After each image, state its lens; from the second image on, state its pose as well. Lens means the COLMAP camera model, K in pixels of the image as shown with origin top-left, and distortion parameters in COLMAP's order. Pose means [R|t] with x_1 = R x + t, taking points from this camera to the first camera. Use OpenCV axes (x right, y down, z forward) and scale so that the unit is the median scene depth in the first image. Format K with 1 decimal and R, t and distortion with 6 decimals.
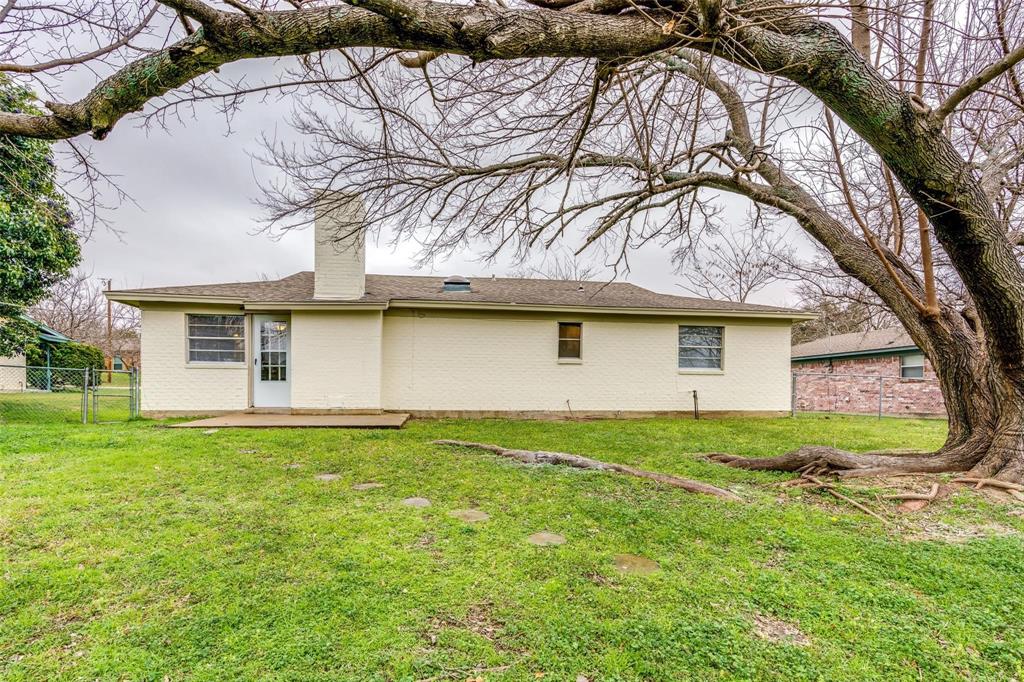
lens RADIAL K [[518.3, 0, 512.3], [0, 518.3, 397.0], [0, 0, 1]] dist [-0.000610, 0.000411]
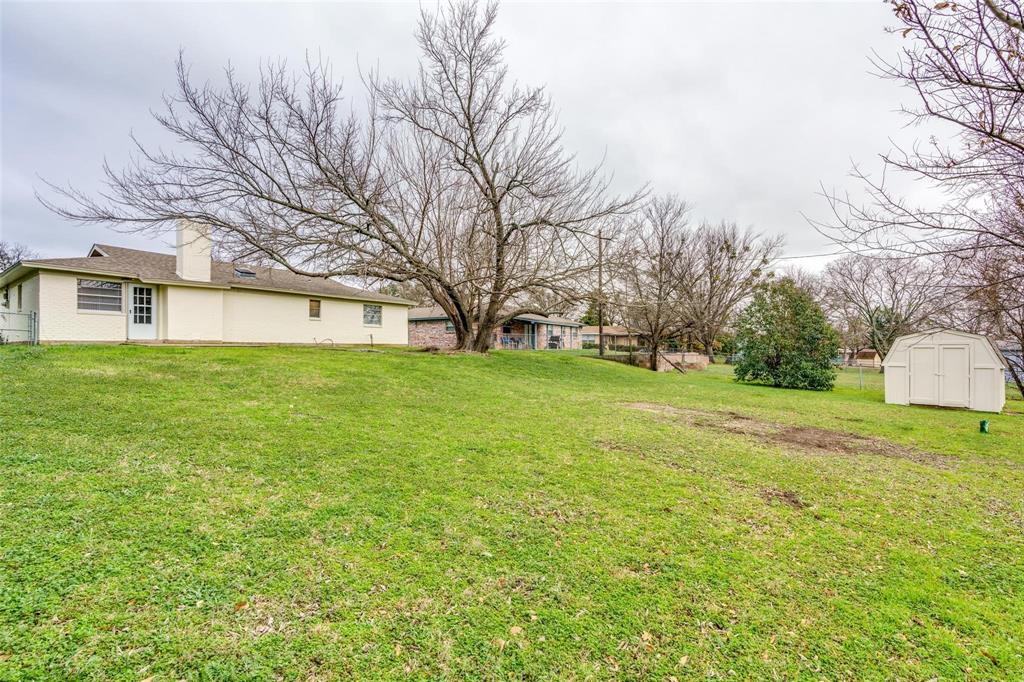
lens RADIAL K [[455.0, 0, 513.4], [0, 455.0, 345.9], [0, 0, 1]] dist [-0.011201, 0.004649]
pose [[0.692008, 0.000002, 0.721890, -0.686634], [0.003684, 0.999987, -0.003535, 0.049776], [-0.721881, 0.005105, 0.691999, -0.859920]]
